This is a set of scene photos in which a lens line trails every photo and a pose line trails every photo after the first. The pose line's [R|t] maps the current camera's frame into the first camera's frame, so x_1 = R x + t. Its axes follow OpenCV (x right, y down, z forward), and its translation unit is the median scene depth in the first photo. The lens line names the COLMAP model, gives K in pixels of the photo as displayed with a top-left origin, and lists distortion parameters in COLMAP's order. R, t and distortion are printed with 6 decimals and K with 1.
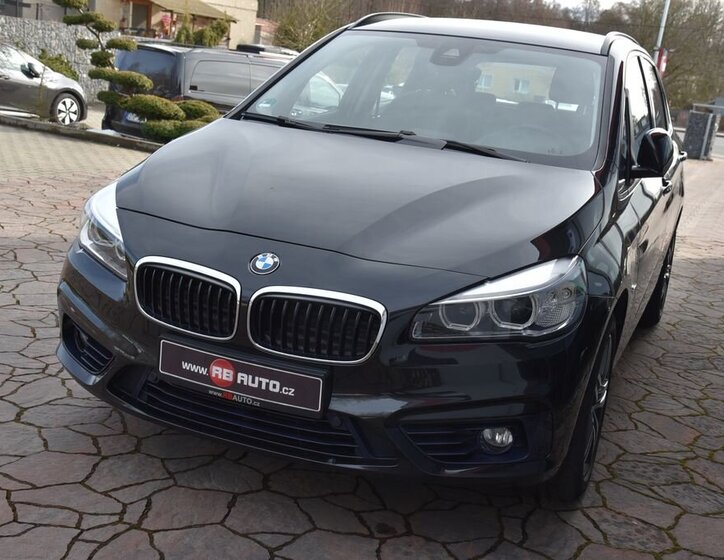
lens RADIAL K [[959.2, 0, 361.5], [0, 959.2, 283.3], [0, 0, 1]] dist [0.171138, 0.000000]
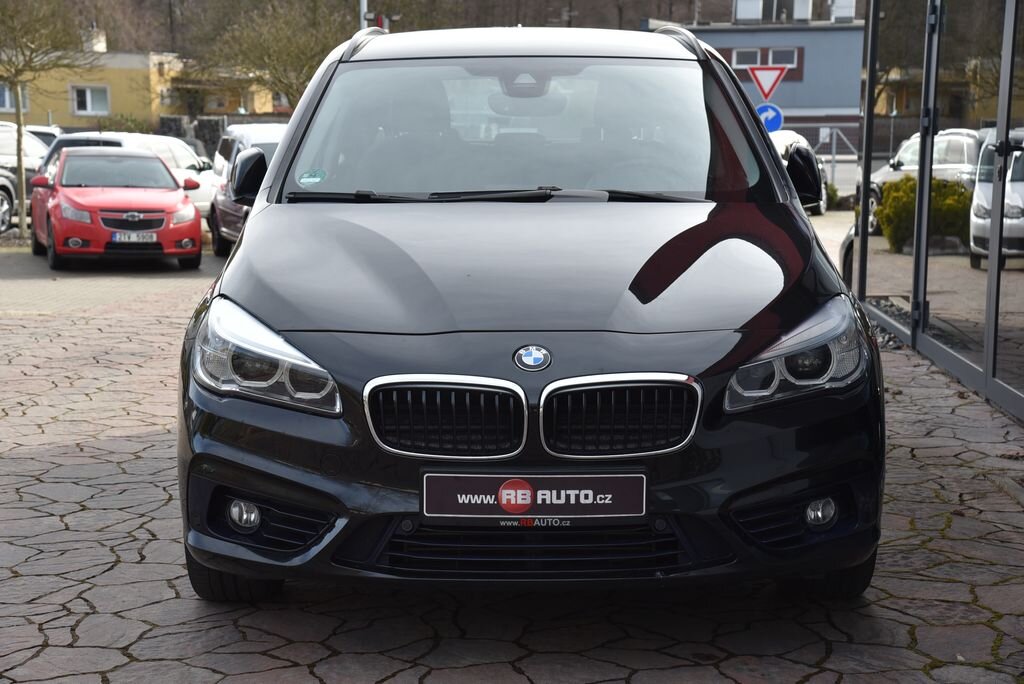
lens RADIAL K [[1937.9, 0, 512.8], [0, 1937.9, 337.2], [0, 0, 1]] dist [0.621128, 0.000000]
pose [[0.918004, -0.159950, 0.362883, -0.731419], [0.187909, 0.981251, -0.042851, 0.030538], [-0.349226, 0.107526, 0.930849, -0.566354]]
